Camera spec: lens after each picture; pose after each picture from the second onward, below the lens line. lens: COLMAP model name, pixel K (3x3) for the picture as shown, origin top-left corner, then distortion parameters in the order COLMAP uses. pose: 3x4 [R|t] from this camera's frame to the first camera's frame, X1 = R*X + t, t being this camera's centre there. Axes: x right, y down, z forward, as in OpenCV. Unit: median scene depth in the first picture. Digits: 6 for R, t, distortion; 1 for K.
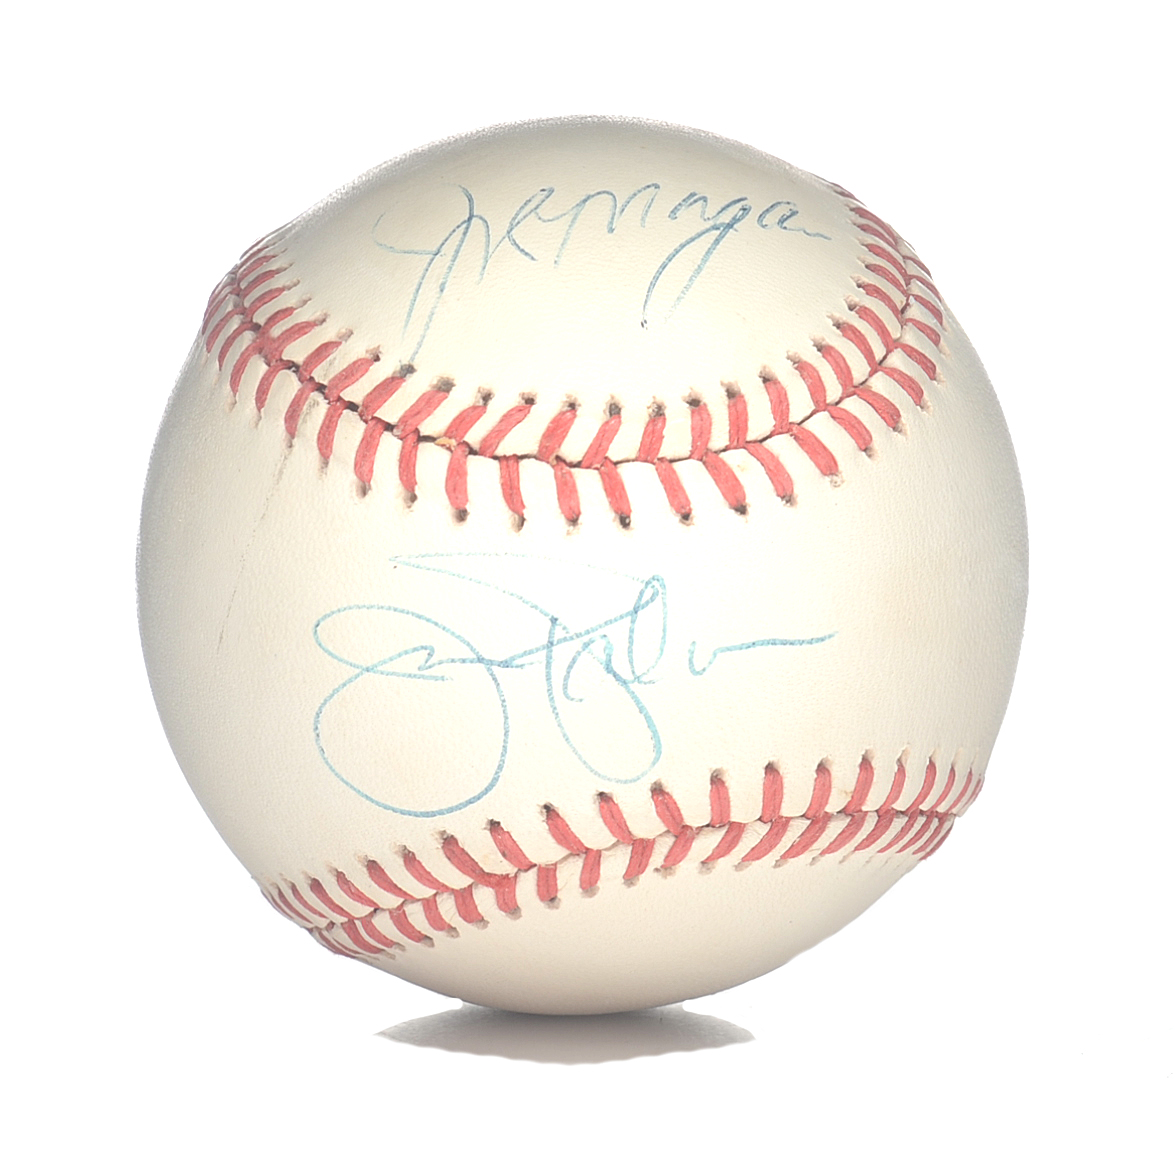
lens RADIAL K [[4942.3, 0, 585.5], [0, 4942.3, 585.0], [0, 0, 1]] dist [0.164998, 0.000000]
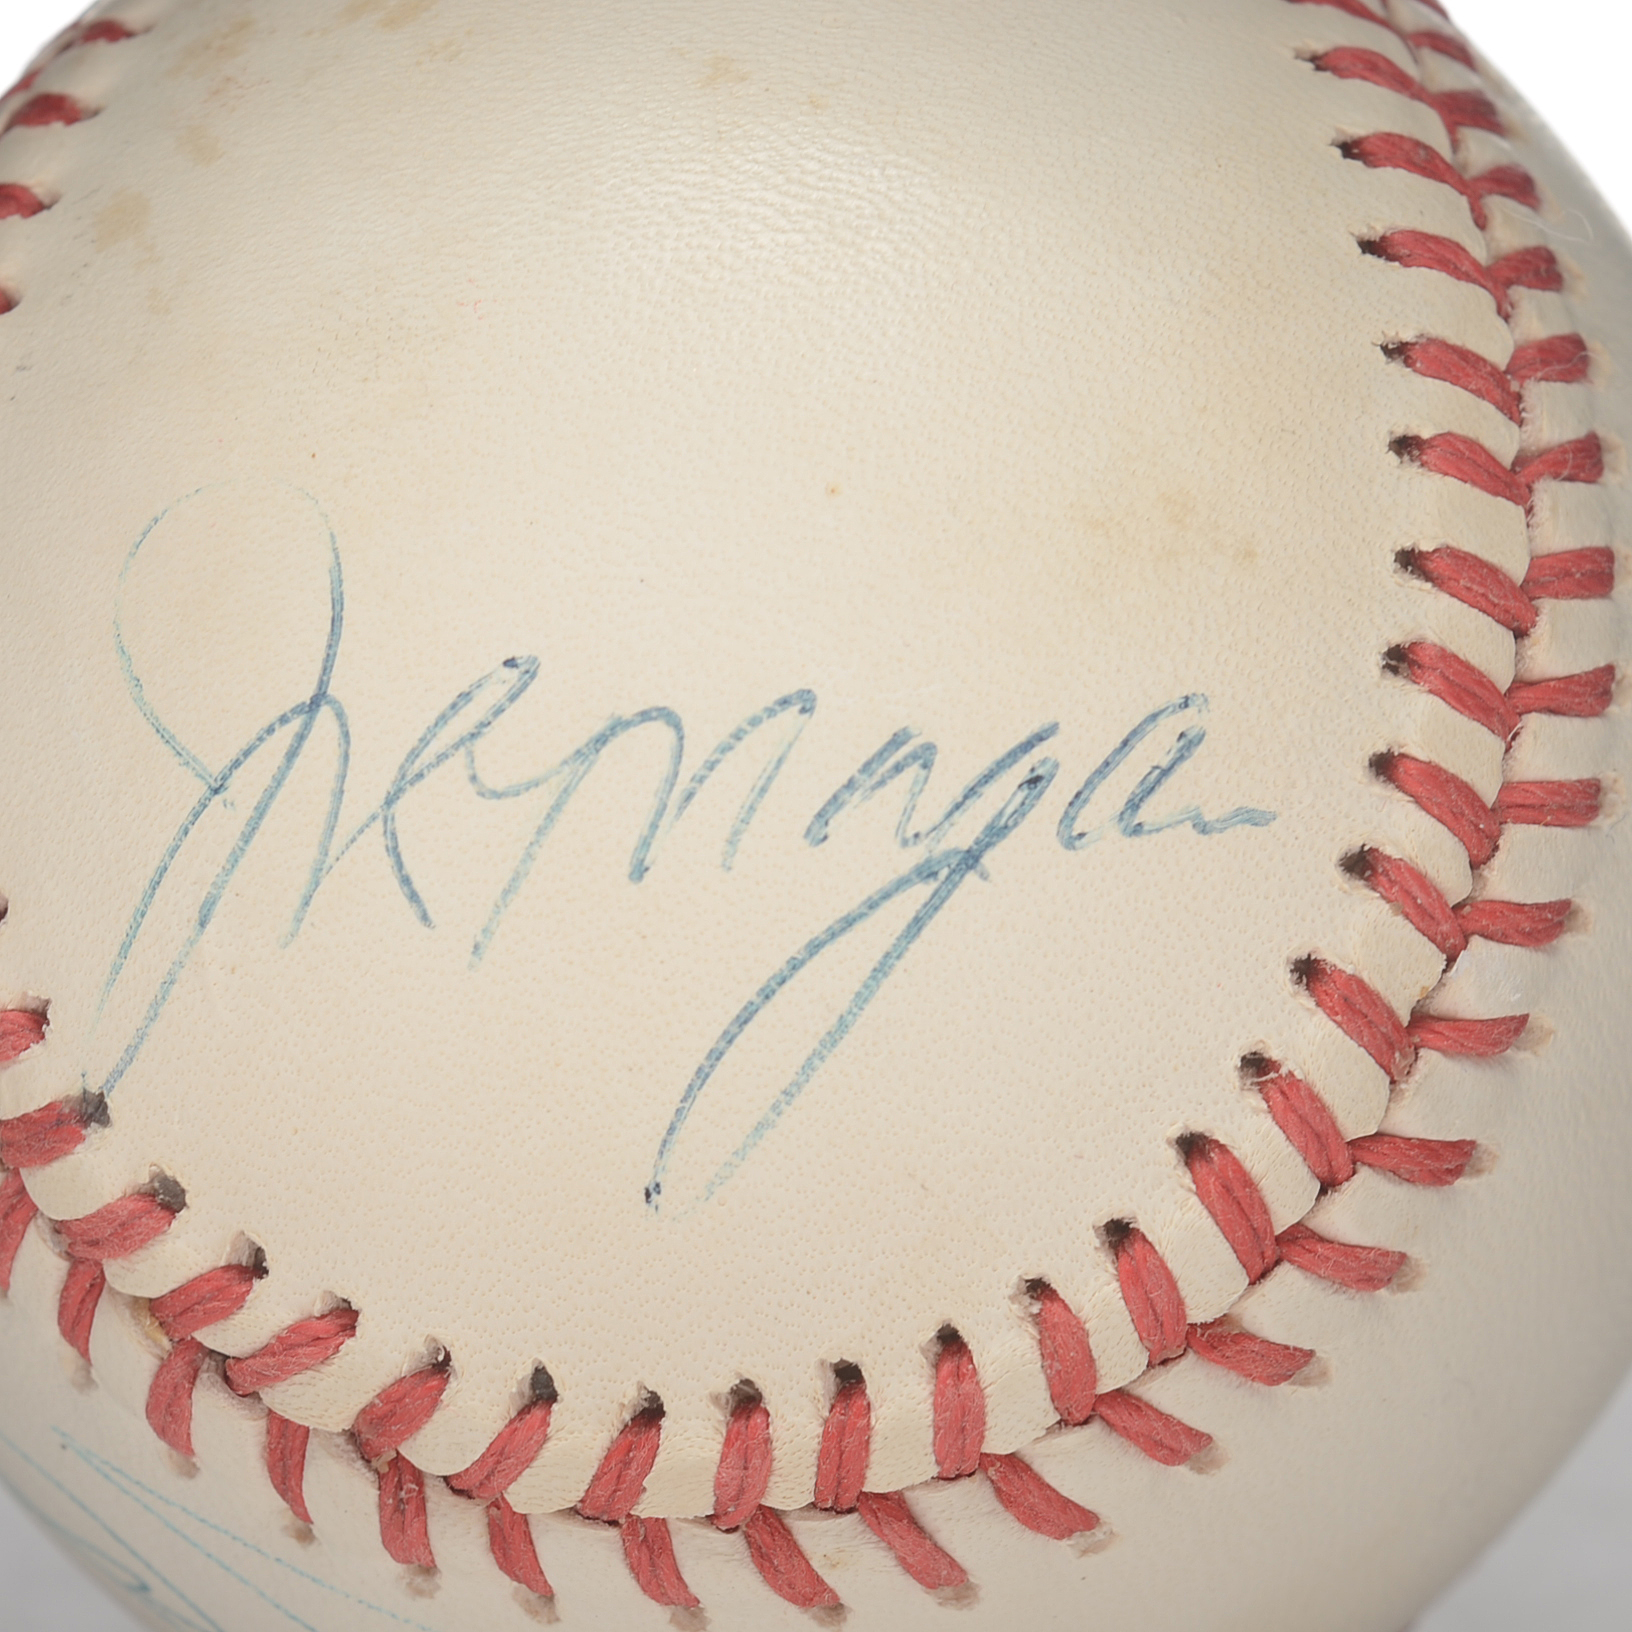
lens RADIAL K [[5359.7, 0, 819.6], [0, 5359.7, 818.1], [0, 0, 1]] dist [-0.018164, 0.000000]
pose [[0.957469, 0.246525, -0.149927, 0.080481], [-0.052606, 0.660055, 0.749373, -0.389647], [0.283699, -0.709615, 0.644951, 0.746958]]
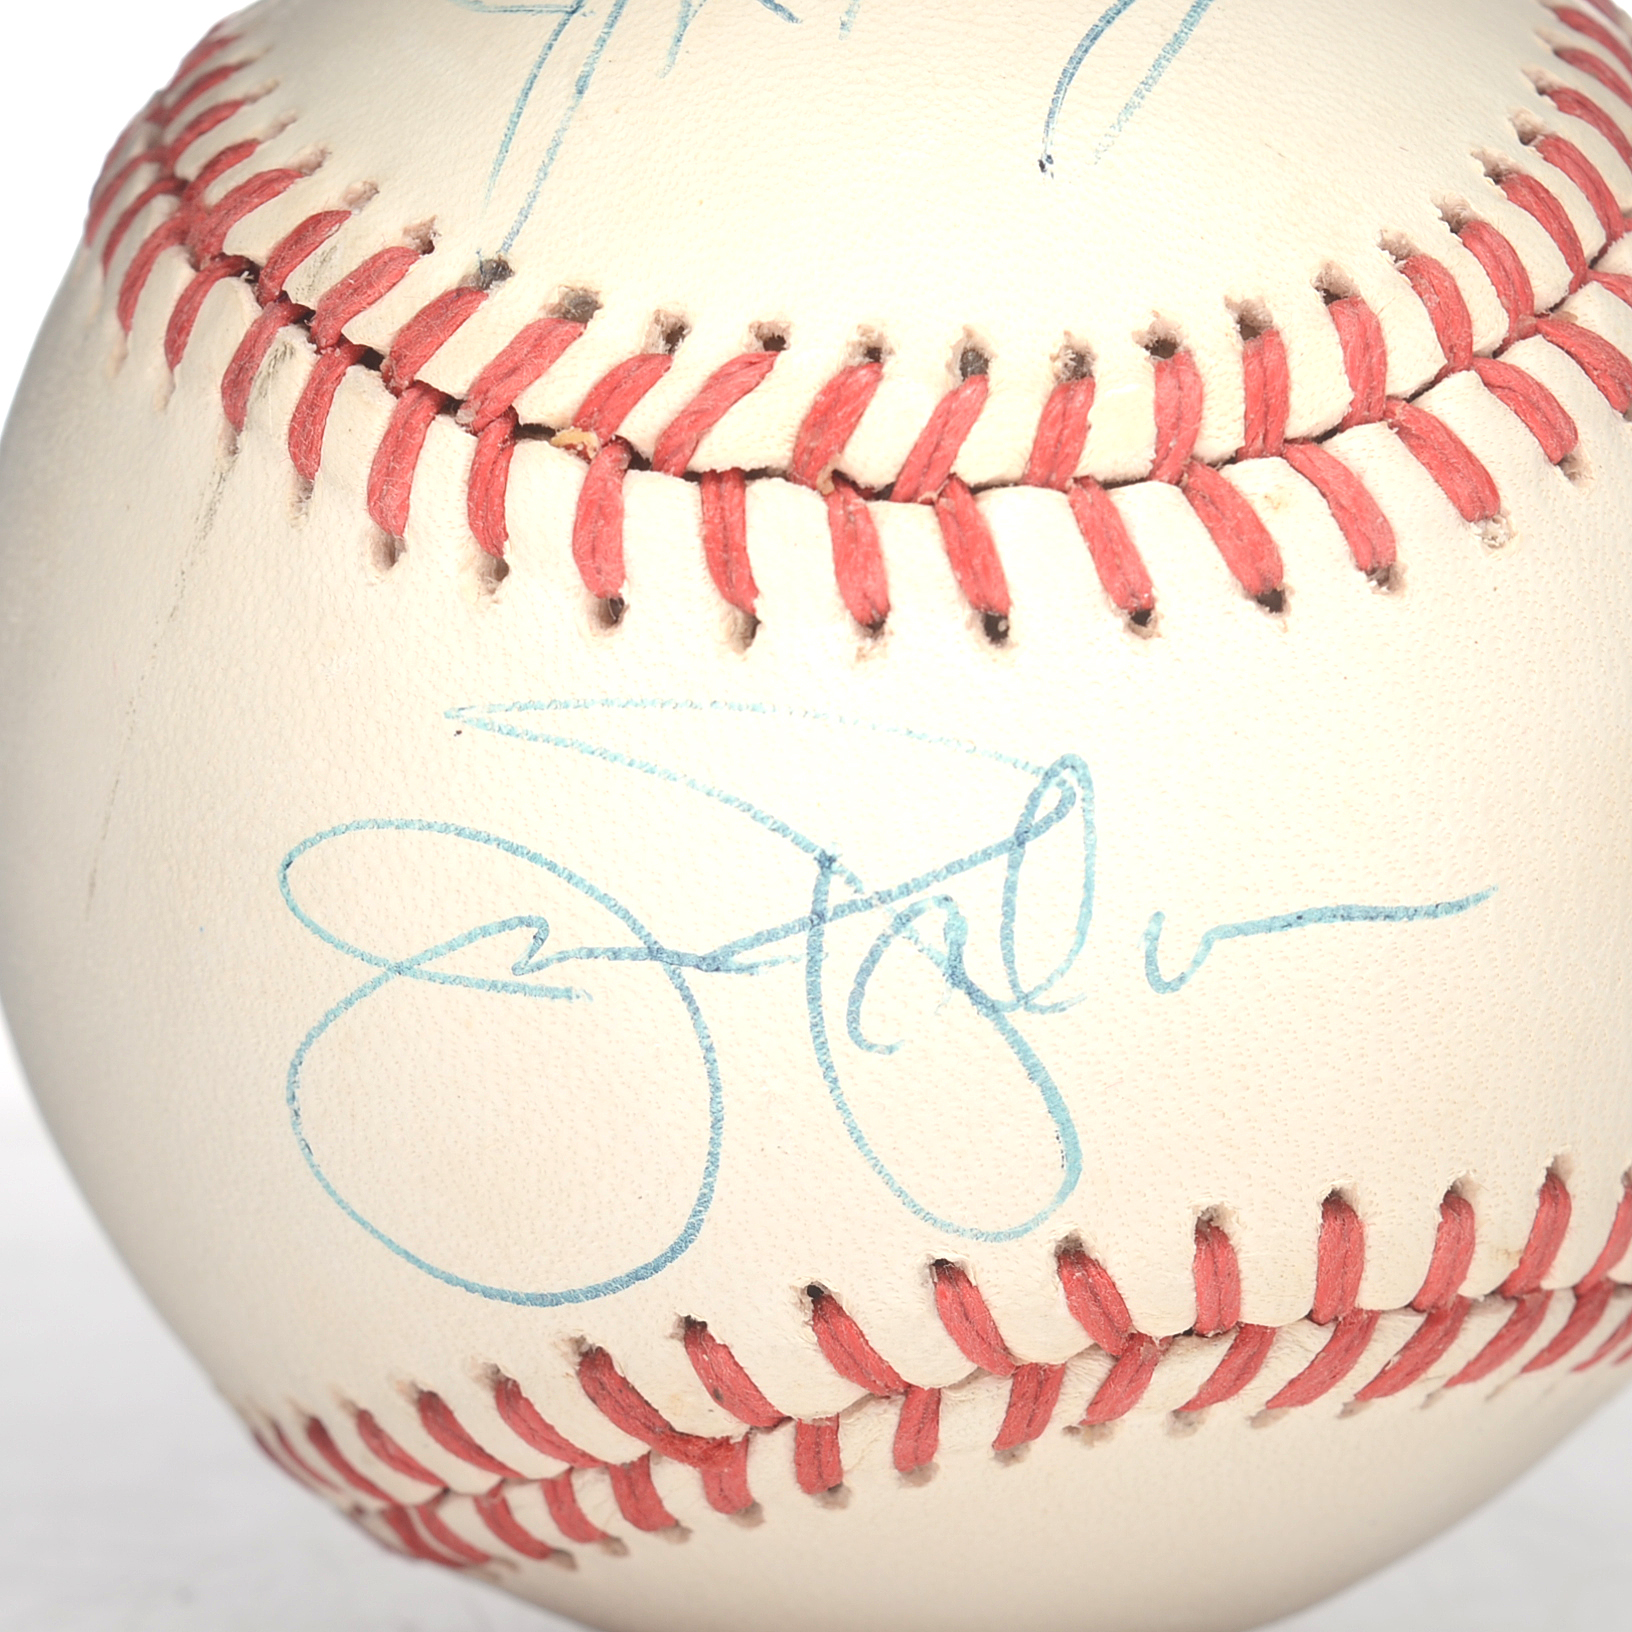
lens RADIAL K [[5359.7, 0, 819.3], [0, 5359.7, 823.6], [0, 0, 1]] dist [-0.018164, 0.000000]
pose [[0.998964, 0.005485, -0.045183, 0.013422], [-0.004223, 0.999600, 0.027969, -0.008733], [0.045318, -0.027750, 0.998587, 0.533068]]
